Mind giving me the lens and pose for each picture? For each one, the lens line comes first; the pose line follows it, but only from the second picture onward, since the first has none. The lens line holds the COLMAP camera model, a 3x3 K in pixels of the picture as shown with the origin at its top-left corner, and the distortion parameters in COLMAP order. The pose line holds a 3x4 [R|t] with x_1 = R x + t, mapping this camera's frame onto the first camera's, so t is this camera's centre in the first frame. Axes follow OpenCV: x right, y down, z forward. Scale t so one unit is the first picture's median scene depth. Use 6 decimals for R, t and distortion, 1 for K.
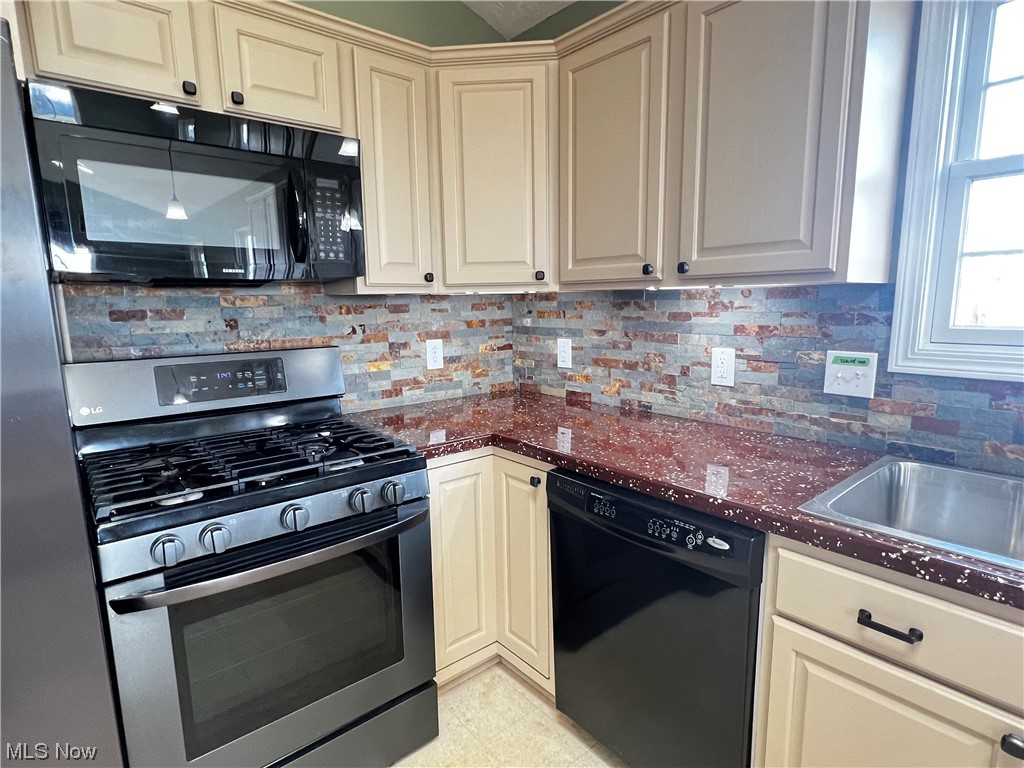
lens RADIAL K [[550.8, 0, 511.4], [0, 550.8, 392.0], [0, 0, 1]] dist [-0.002553, 0.001048]
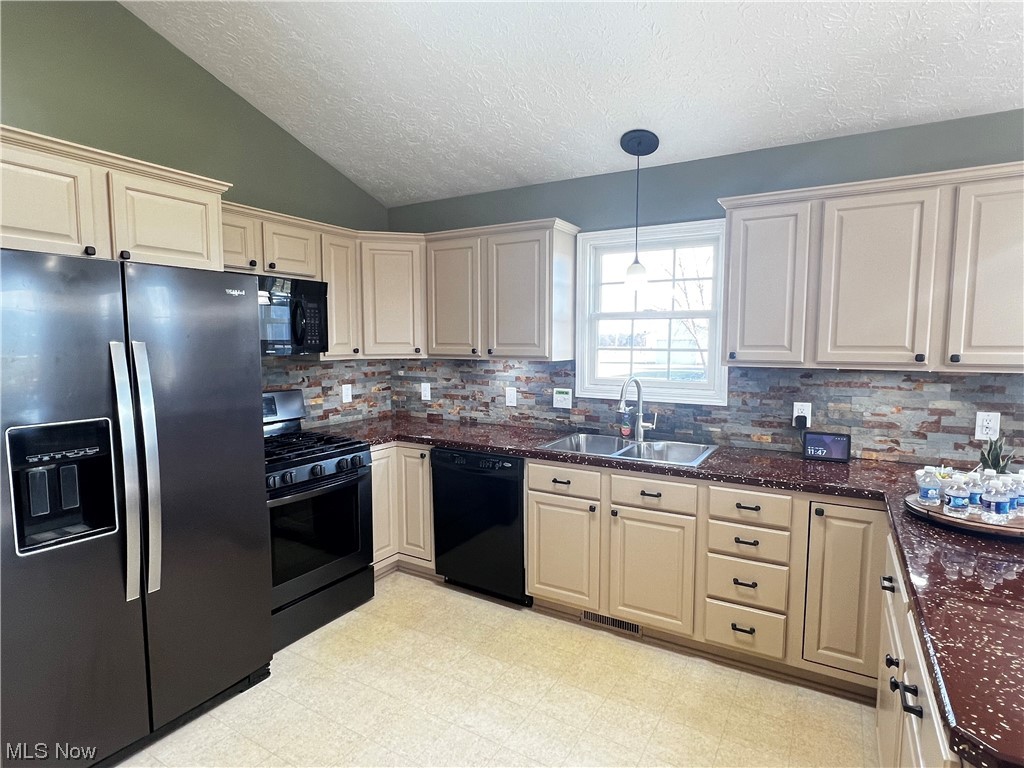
lens RADIAL K [[550.8, 0, 513.2], [0, 550.8, 391.5], [0, 0, 1]] dist [-0.002553, 0.001048]
pose [[0.944527, -0.014961, 0.328092, -0.299026], [0.038871, 0.997033, -0.066438, 0.076104], [-0.326125, 0.075506, 0.942306, -1.001273]]
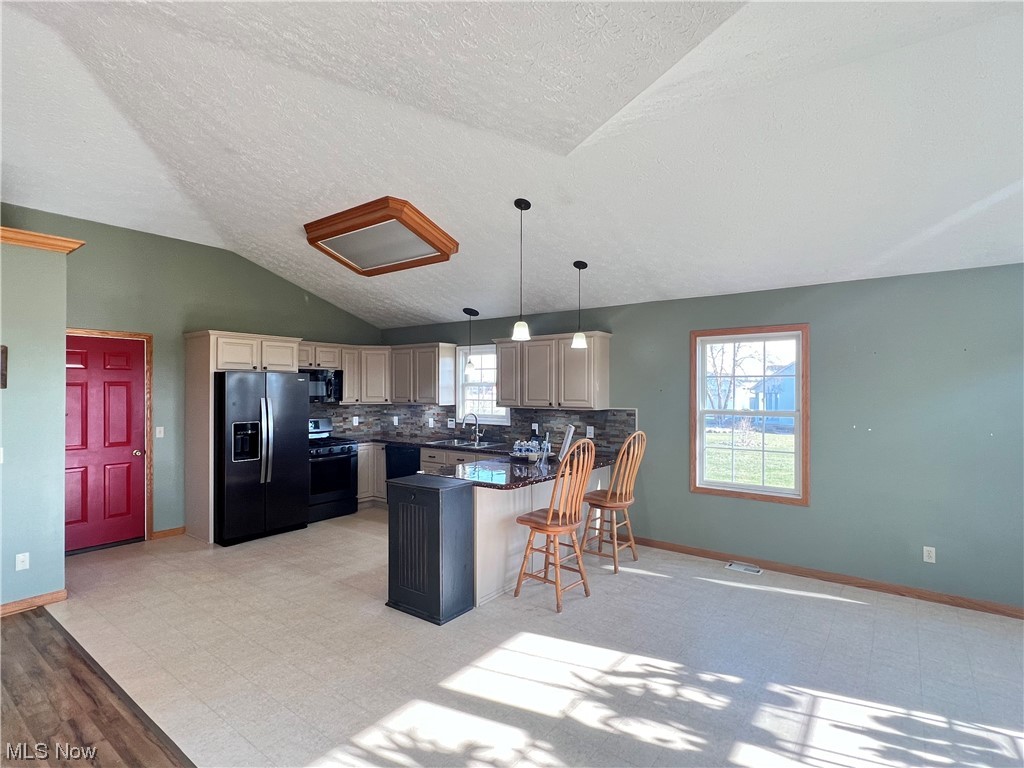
lens RADIAL K [[517.3, 0, 510.9], [0, 517.3, 386.7], [0, 0, 1]] dist [0.005167, -0.000036]
pose [[0.976006, 0.016558, 0.217113, 0.134342], [0.020237, 0.985891, -0.166160, 0.380913], [-0.216801, 0.166567, 0.961900, -3.227437]]
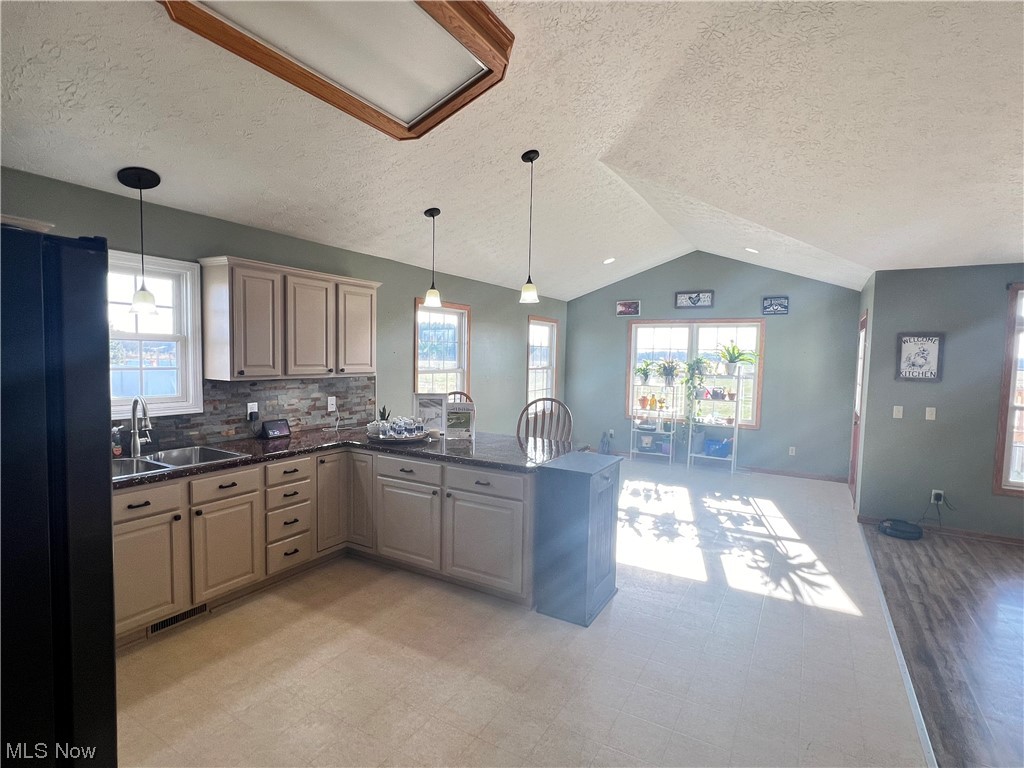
lens RADIAL K [[517.3, 0, 513.6], [0, 517.3, 387.1], [0, 0, 1]] dist [0.005167, -0.000036]
pose [[-0.338300, -0.055601, 0.939394, -1.488059], [0.135320, 0.985004, 0.107033, -0.128714], [-0.931258, 0.163328, -0.325703, -0.035981]]
